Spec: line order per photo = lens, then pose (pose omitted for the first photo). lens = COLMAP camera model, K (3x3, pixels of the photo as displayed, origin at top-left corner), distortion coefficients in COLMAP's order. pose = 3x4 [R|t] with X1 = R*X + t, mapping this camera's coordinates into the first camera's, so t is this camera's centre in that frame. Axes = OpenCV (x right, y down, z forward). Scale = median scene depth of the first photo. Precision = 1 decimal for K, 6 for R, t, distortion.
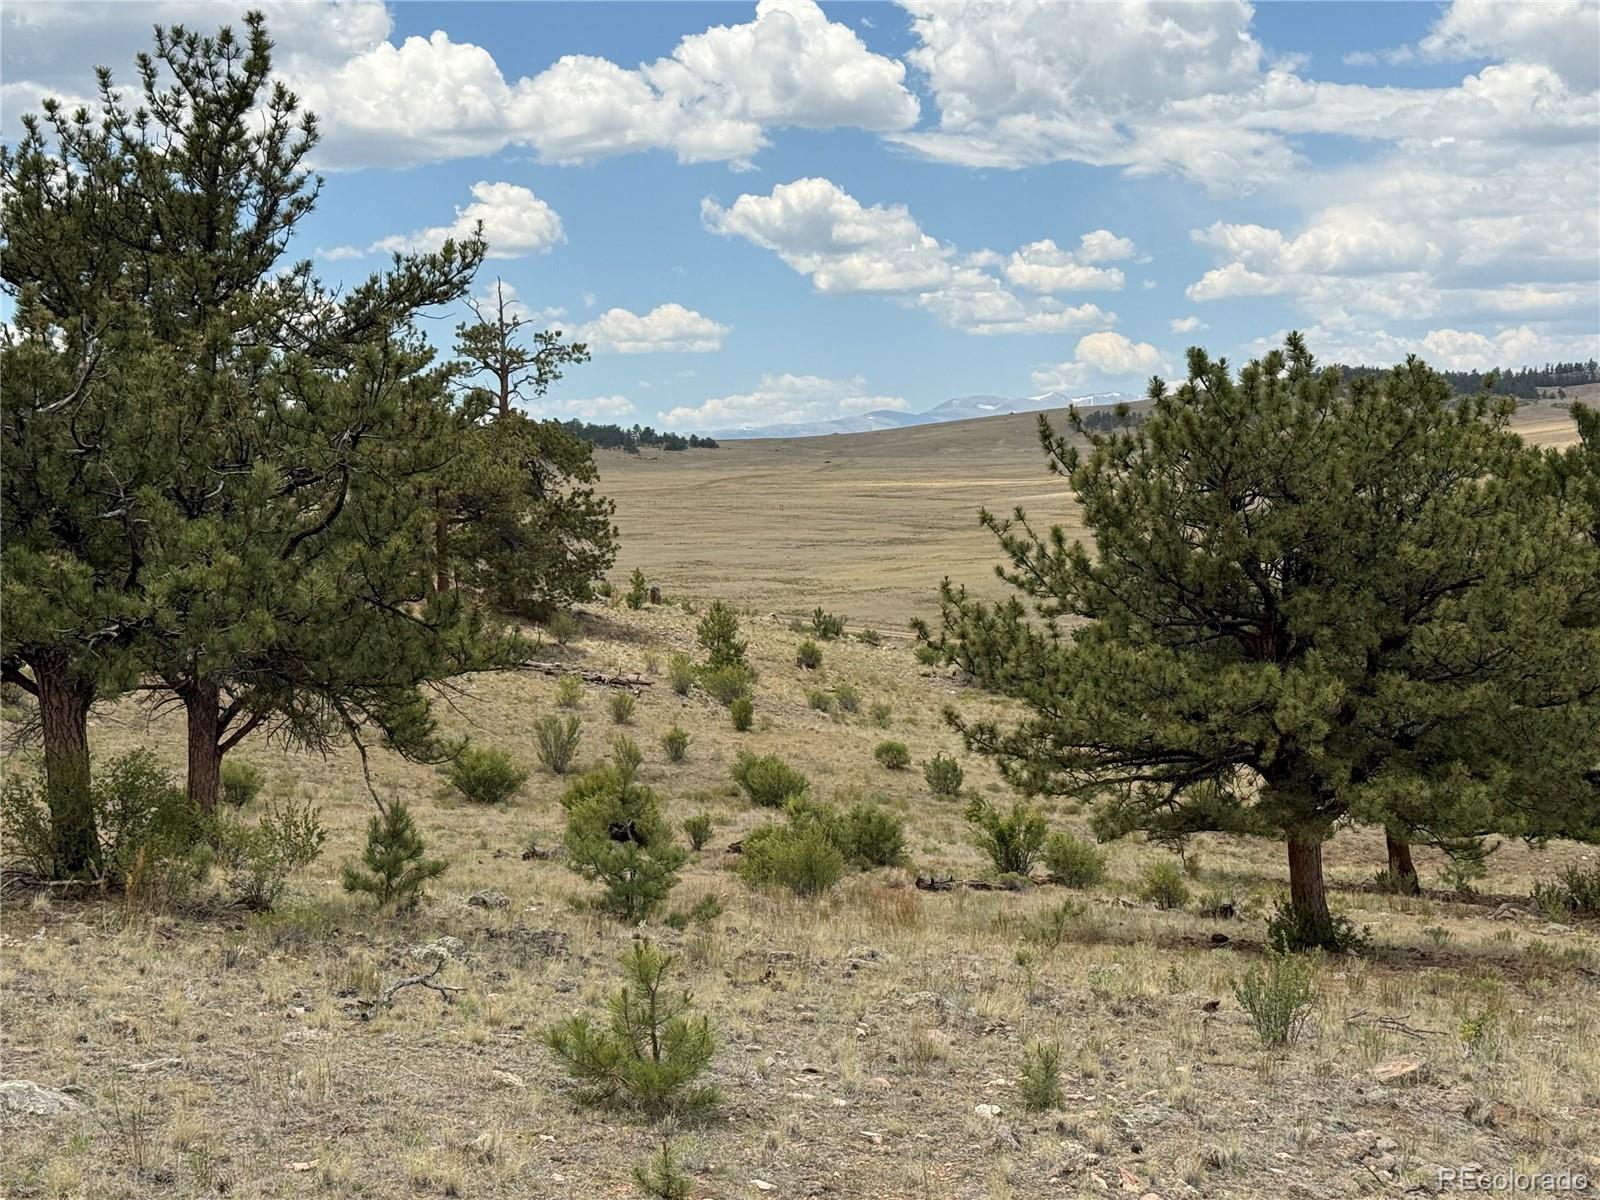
lens RADIAL K [[2638.7, 0, 803.8], [0, 2638.7, 604.6], [0, 0, 1]] dist [0.071043, 0.000000]
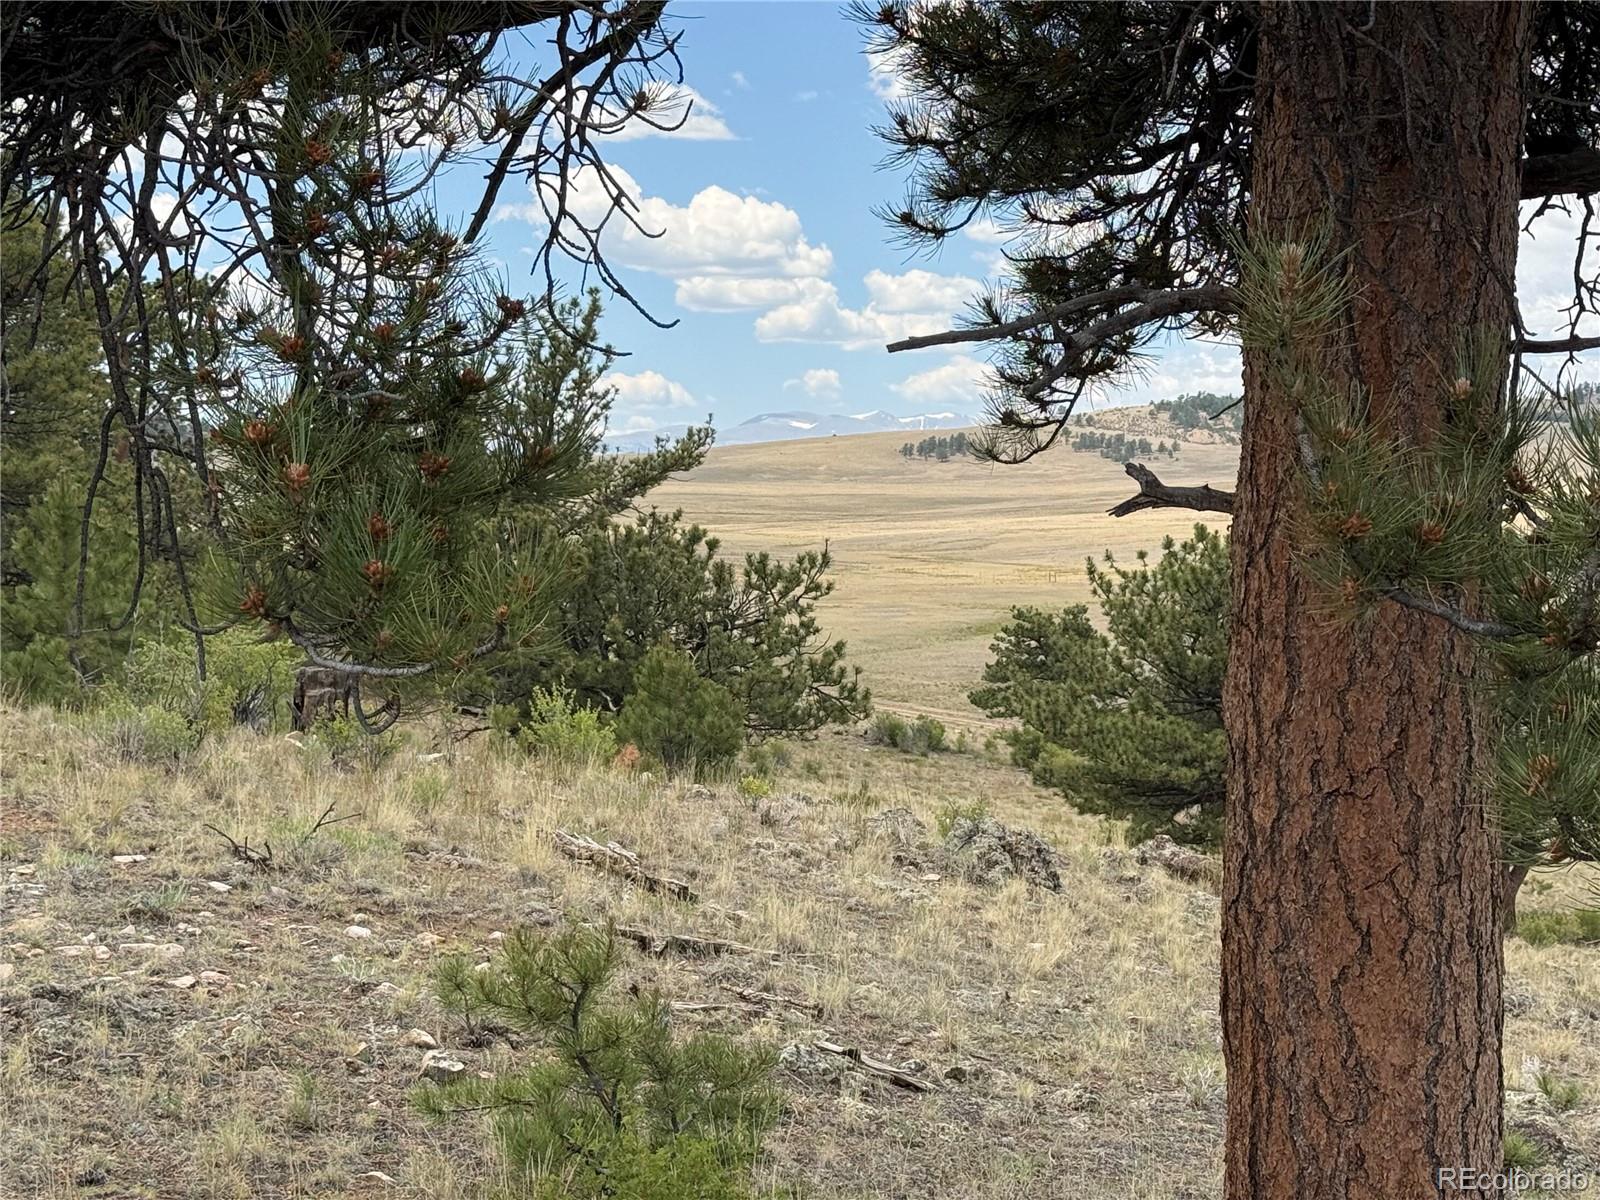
lens RADIAL K [[2999.0, 0, 797.0], [0, 2999.0, 600.4], [0, 0, 1]] dist [-0.067464, 0.000000]
pose [[0.998080, 0.026909, 0.055790, -0.167960], [-0.025962, 0.999507, -0.017642, -0.014370], [-0.056238, 0.016159, 0.998287, -0.670672]]
